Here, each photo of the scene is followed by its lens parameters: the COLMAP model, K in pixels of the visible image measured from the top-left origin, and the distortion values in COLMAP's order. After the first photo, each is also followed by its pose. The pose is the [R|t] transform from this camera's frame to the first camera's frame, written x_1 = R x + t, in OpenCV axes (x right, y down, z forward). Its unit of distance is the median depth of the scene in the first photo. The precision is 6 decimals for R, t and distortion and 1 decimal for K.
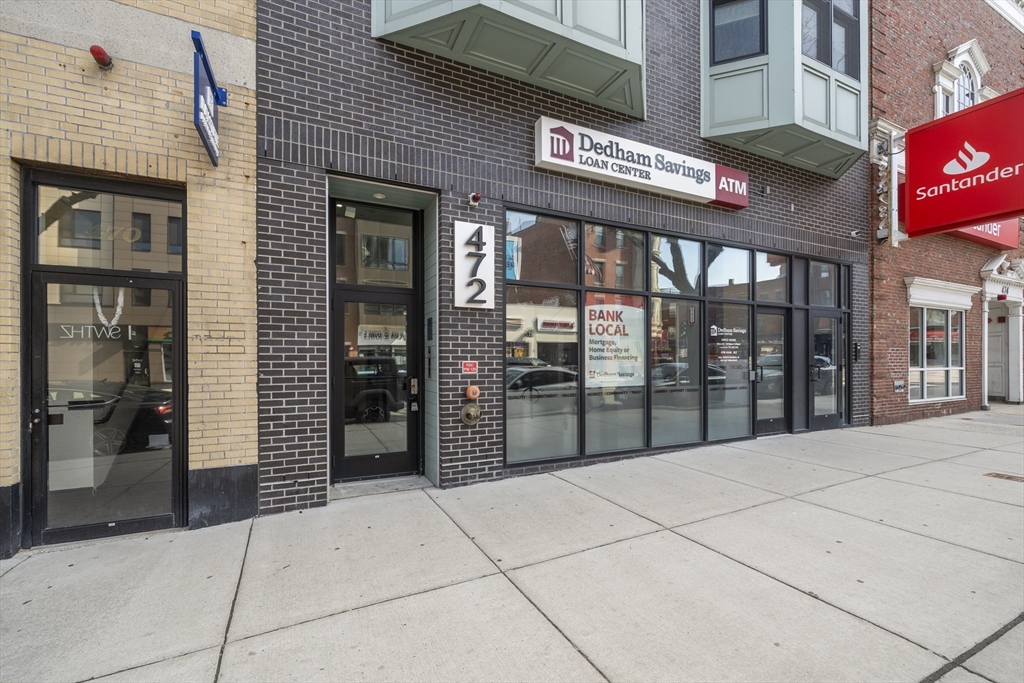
lens RADIAL K [[419.9, 0, 496.4], [0, 419.9, 358.8], [0, 0, 1]] dist [0.001179, 0.000088]
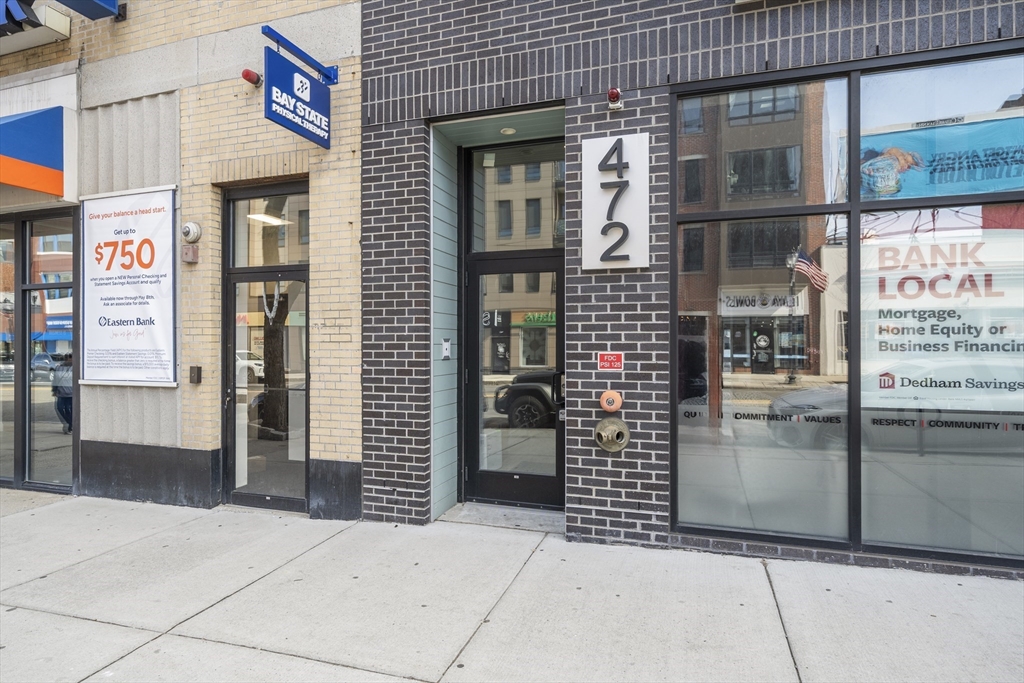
lens RADIAL K [[558.9, 0, 511.5], [0, 558.9, 341.8], [0, 0, 1]] dist [0.001334, 0.001718]
pose [[0.732044, -0.001587, -0.681256, 0.419113], [0.001447, 0.999999, -0.000775, -0.009511], [0.681256, -0.000418, 0.732045, 0.277225]]
